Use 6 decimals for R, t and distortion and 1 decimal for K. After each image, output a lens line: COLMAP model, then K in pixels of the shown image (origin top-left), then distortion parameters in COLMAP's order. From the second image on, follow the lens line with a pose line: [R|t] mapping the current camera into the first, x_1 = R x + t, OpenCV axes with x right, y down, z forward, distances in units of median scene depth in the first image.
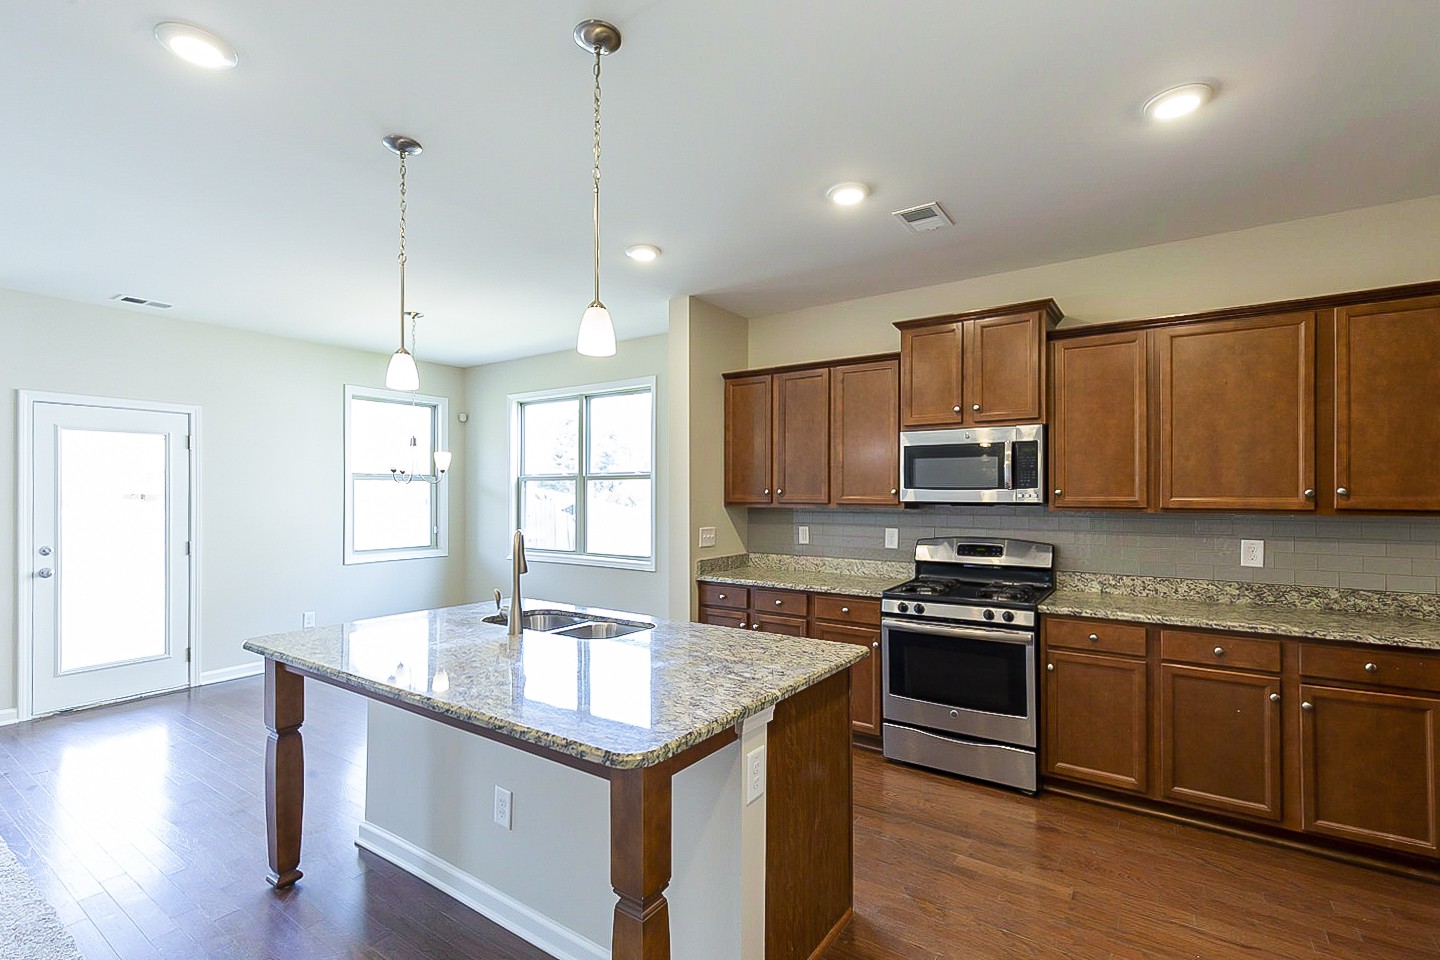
lens RADIAL K [[670.7, 0, 721.5], [0, 670.7, 483.8], [0, 0, 1]] dist [0.024170, -0.000993]
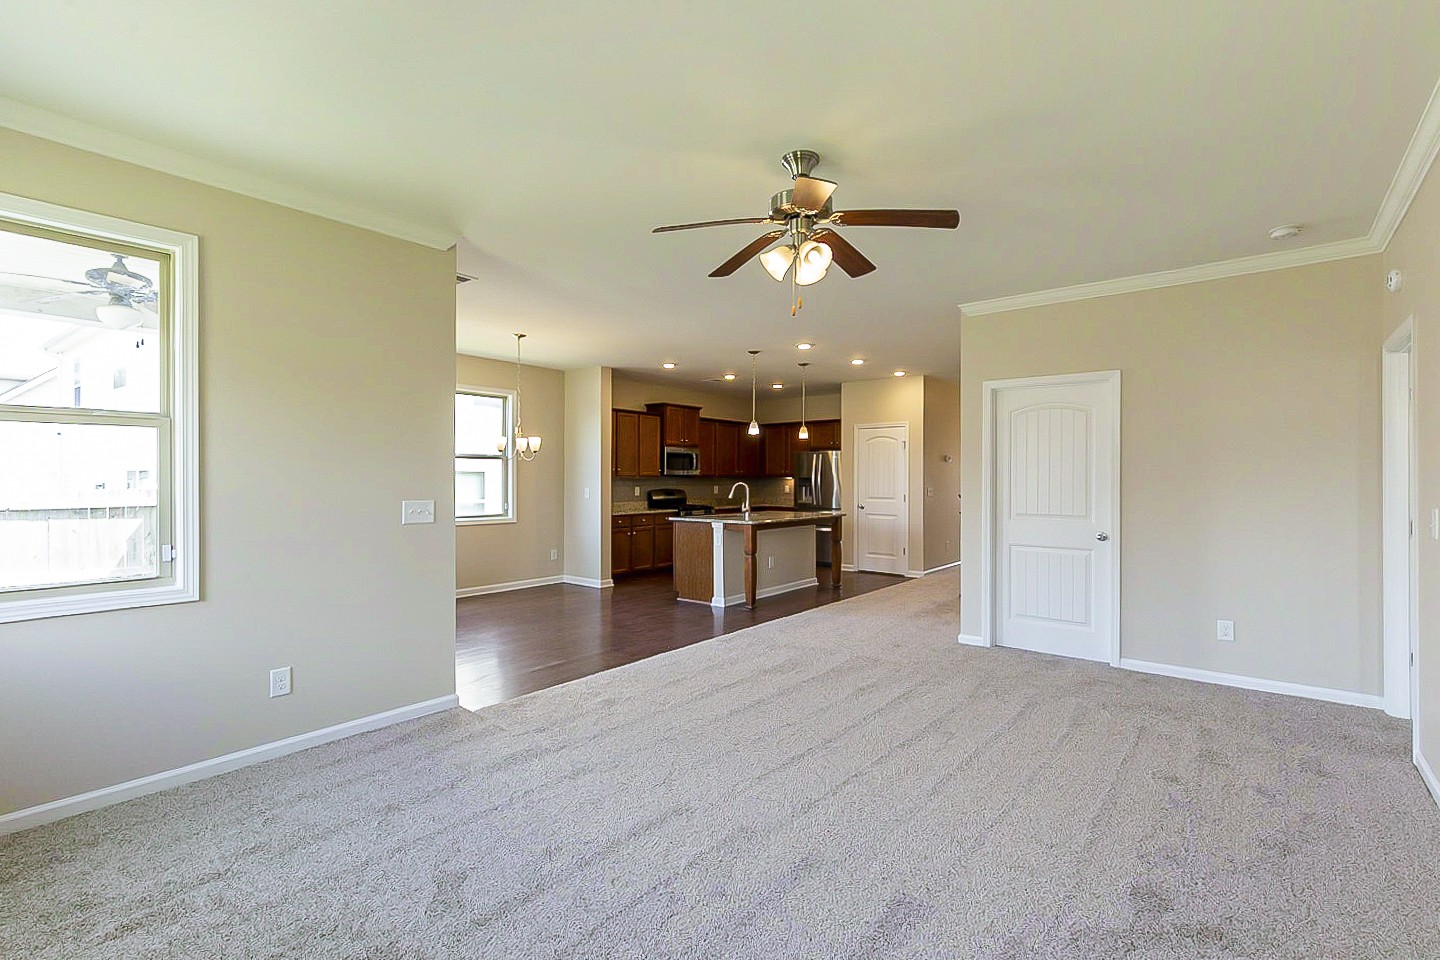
lens RADIAL K [[670.7, 0, 730.6], [0, 670.7, 476.7], [0, 0, 1]] dist [0.024170, -0.000993]
pose [[0.057530, 0.002025, 0.998342, -2.142760], [-0.013607, 0.999907, -0.001244, 0.032979], [-0.998251, -0.013513, 0.057552, 0.603416]]
